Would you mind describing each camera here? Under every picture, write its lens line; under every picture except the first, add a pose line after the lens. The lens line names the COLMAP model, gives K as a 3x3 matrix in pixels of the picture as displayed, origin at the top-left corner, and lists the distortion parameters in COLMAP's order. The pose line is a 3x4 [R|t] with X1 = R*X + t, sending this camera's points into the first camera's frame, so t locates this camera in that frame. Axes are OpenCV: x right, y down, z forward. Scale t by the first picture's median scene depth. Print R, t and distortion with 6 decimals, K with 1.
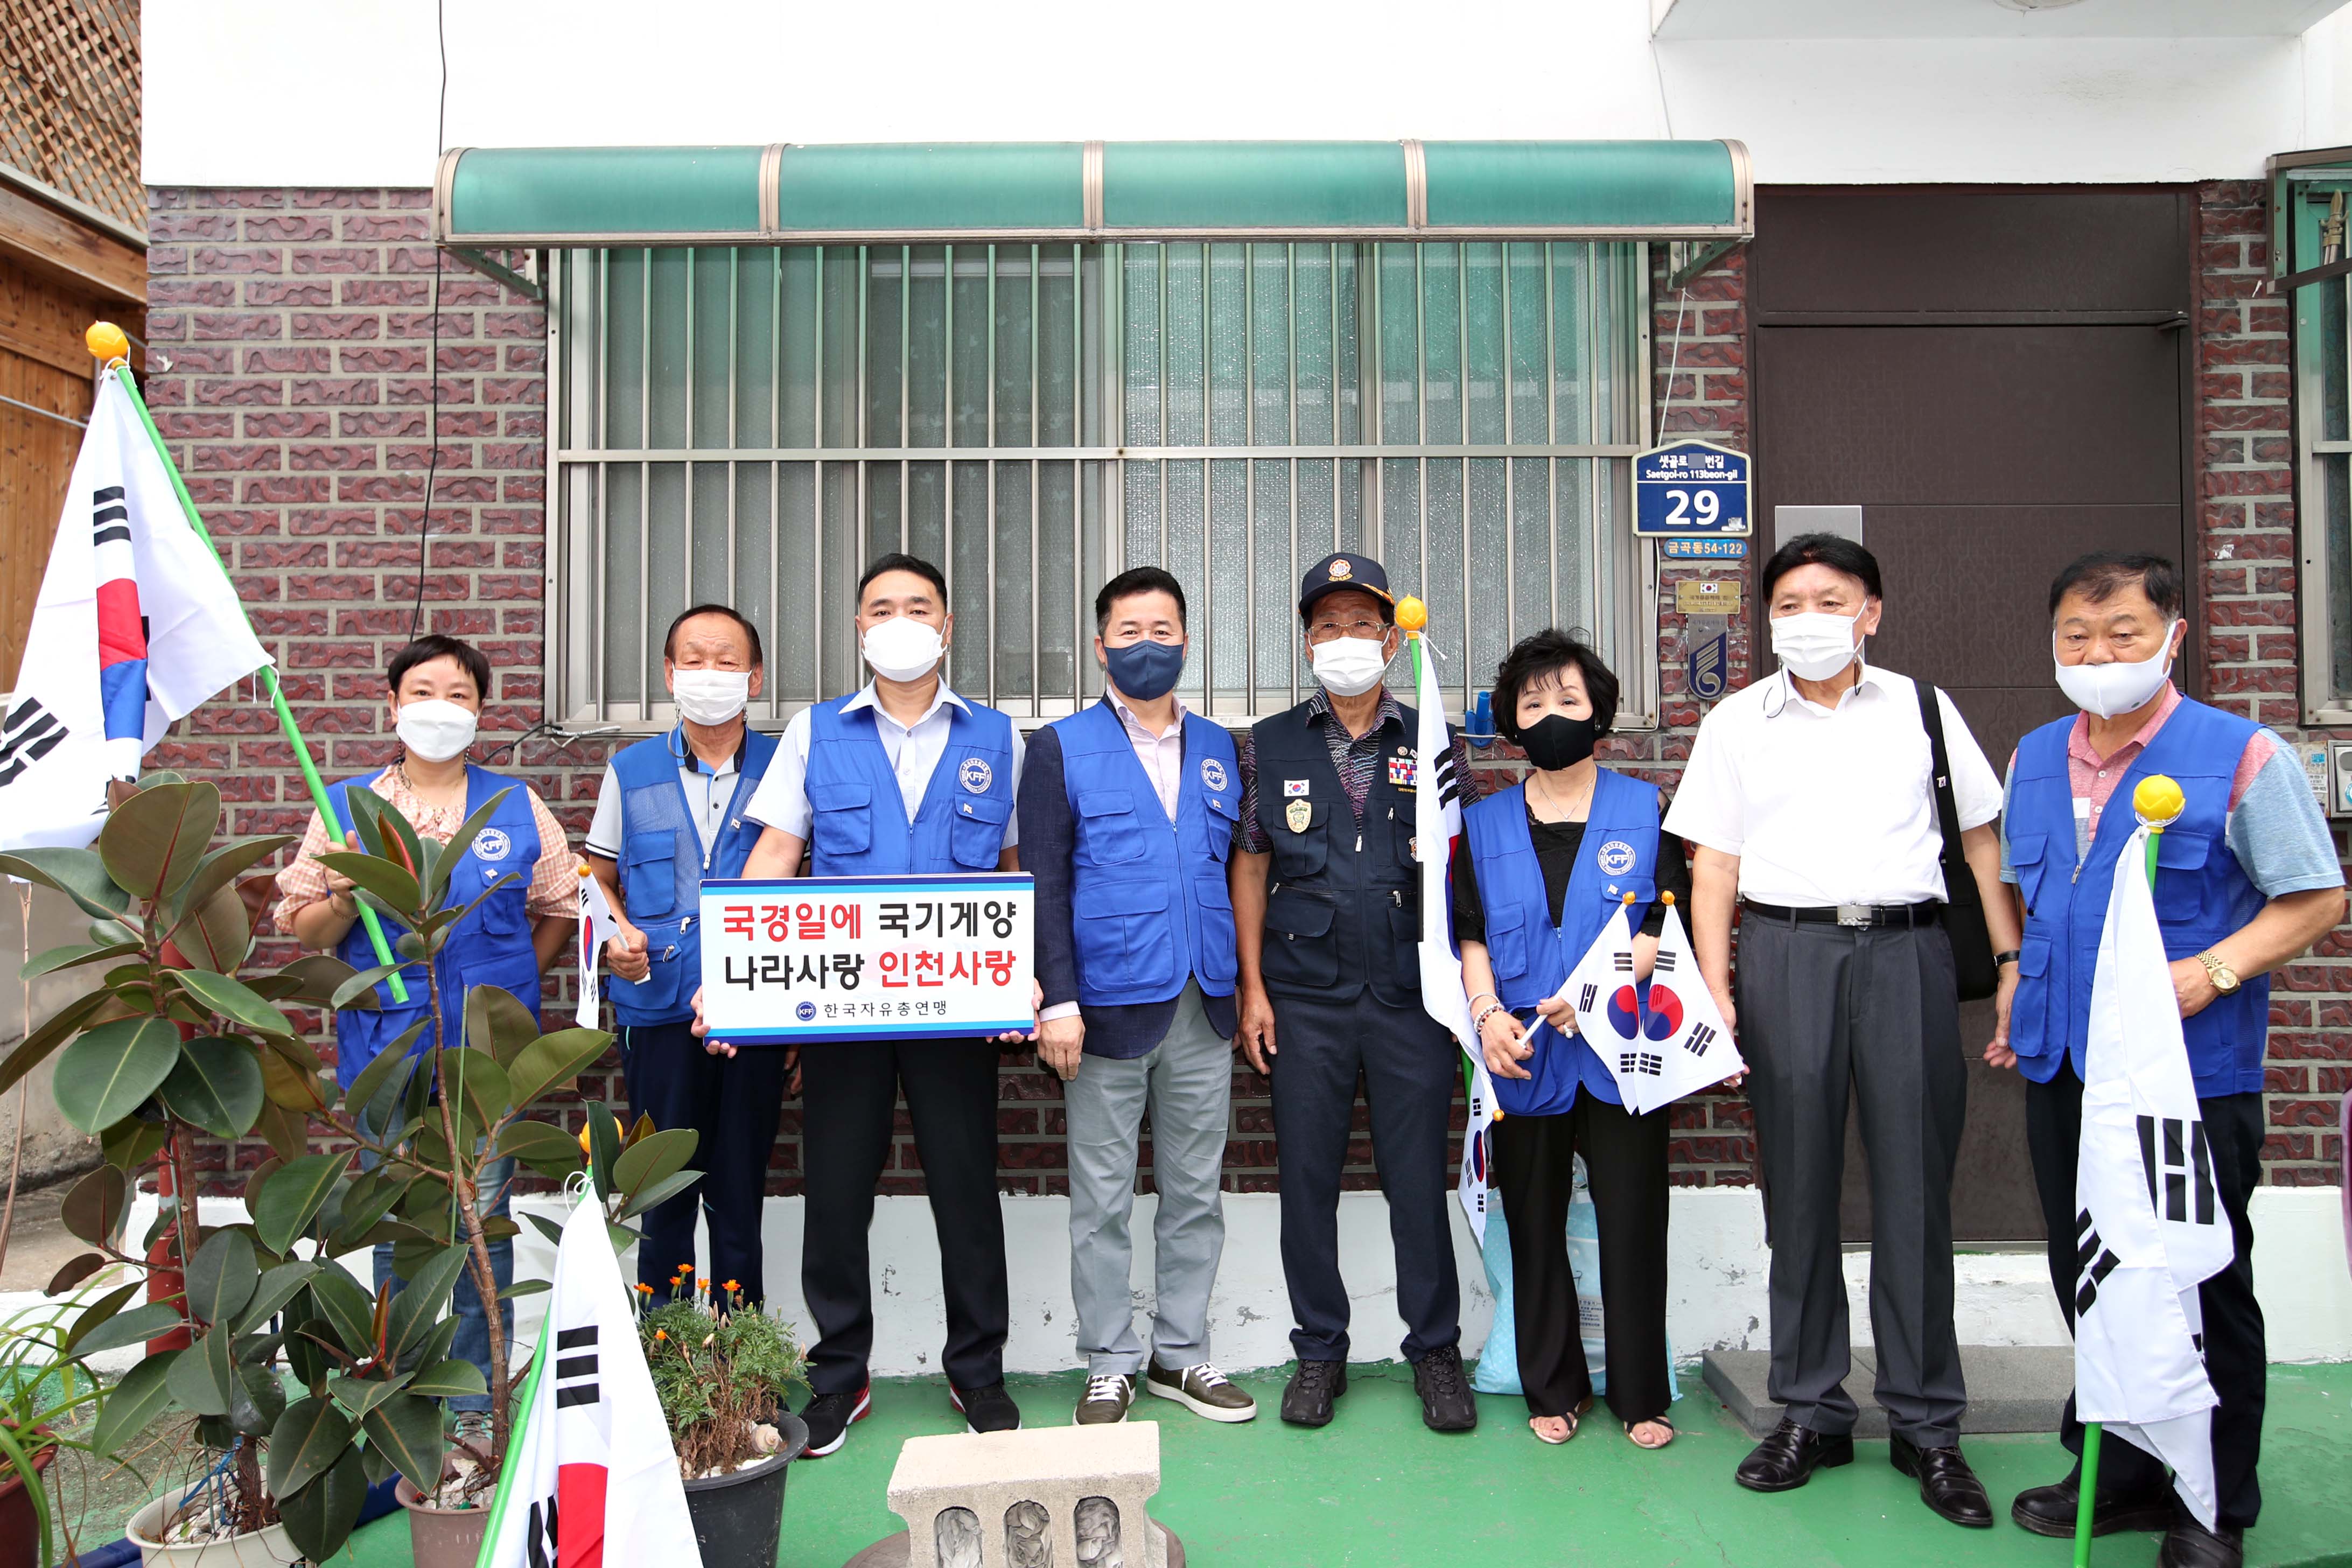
lens RADIAL K [[3110.7, 0, 1176.0], [0, 3110.7, 784.0], [0, 0, 1]] dist [-0.014938, -0.010361]
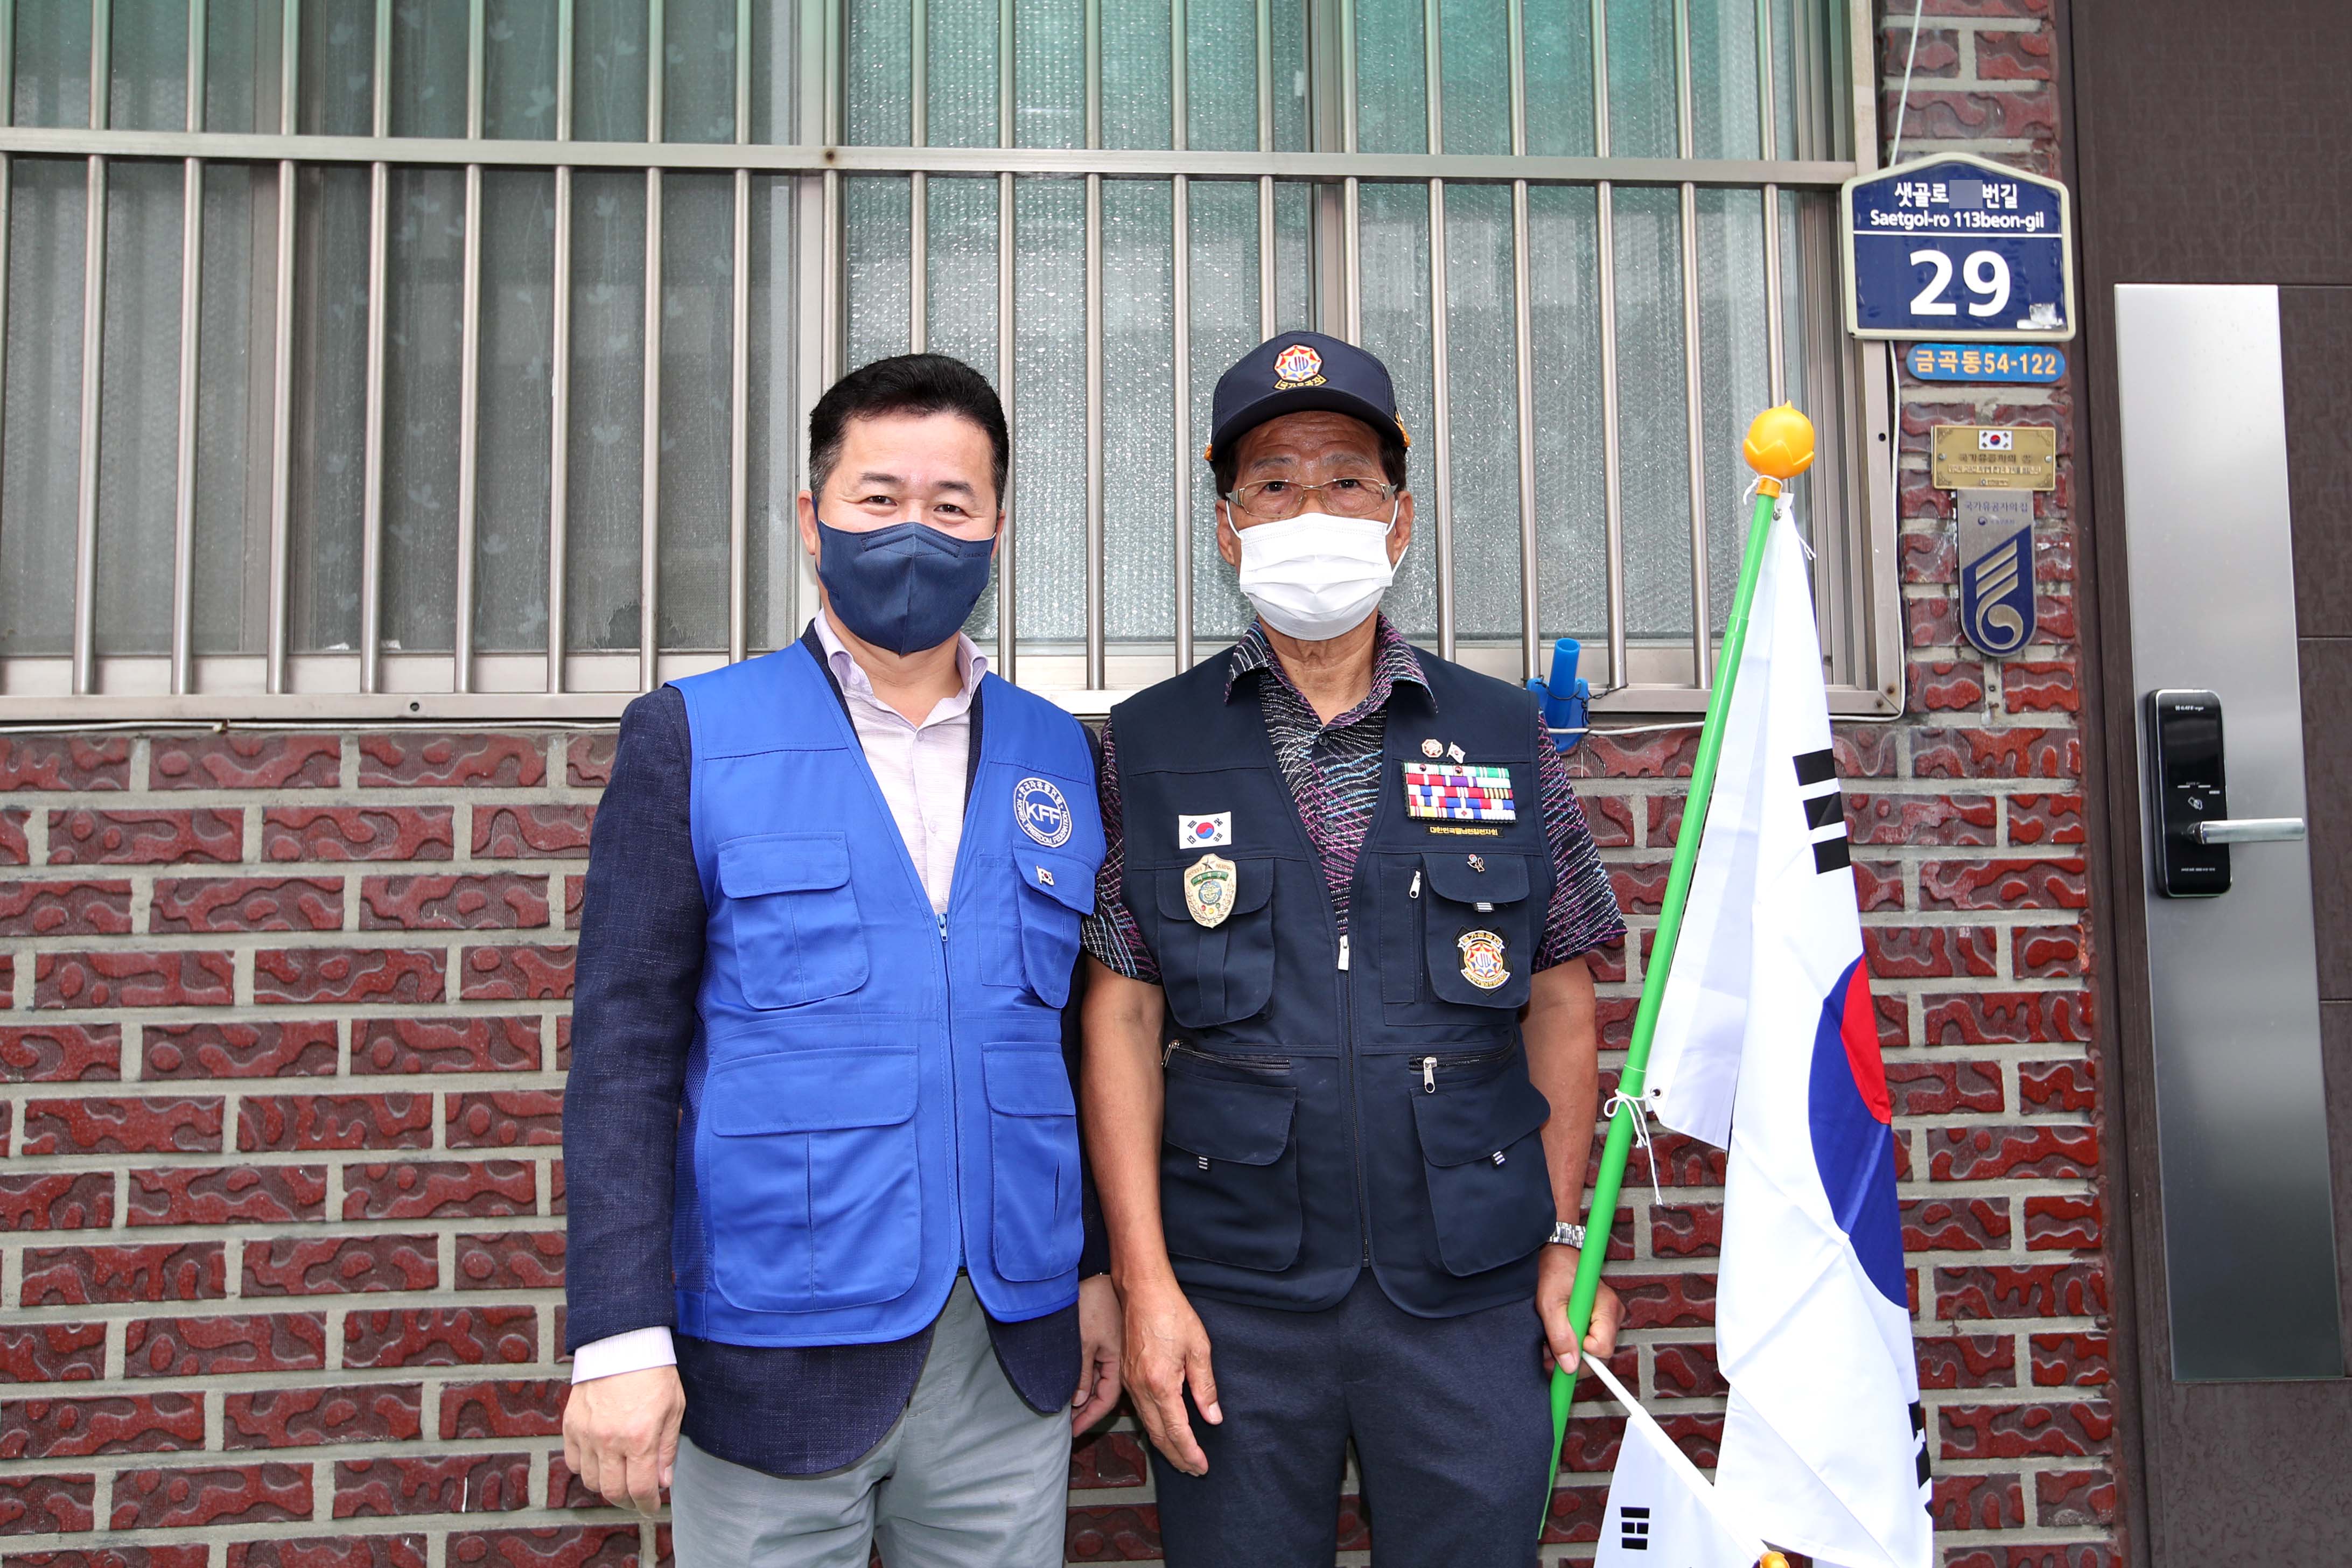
lens RADIAL K [[1850.0, 0, 1174.3], [0, 1850.0, 739.7], [0, 0, 1]] dist [-0.054092, 0.176830]
pose [[0.995299, 0.001396, 0.096841, 0.007945], [0.007364, 0.995911, -0.090041, 0.012300], [-0.096571, 0.090331, 0.991219, 0.718290]]
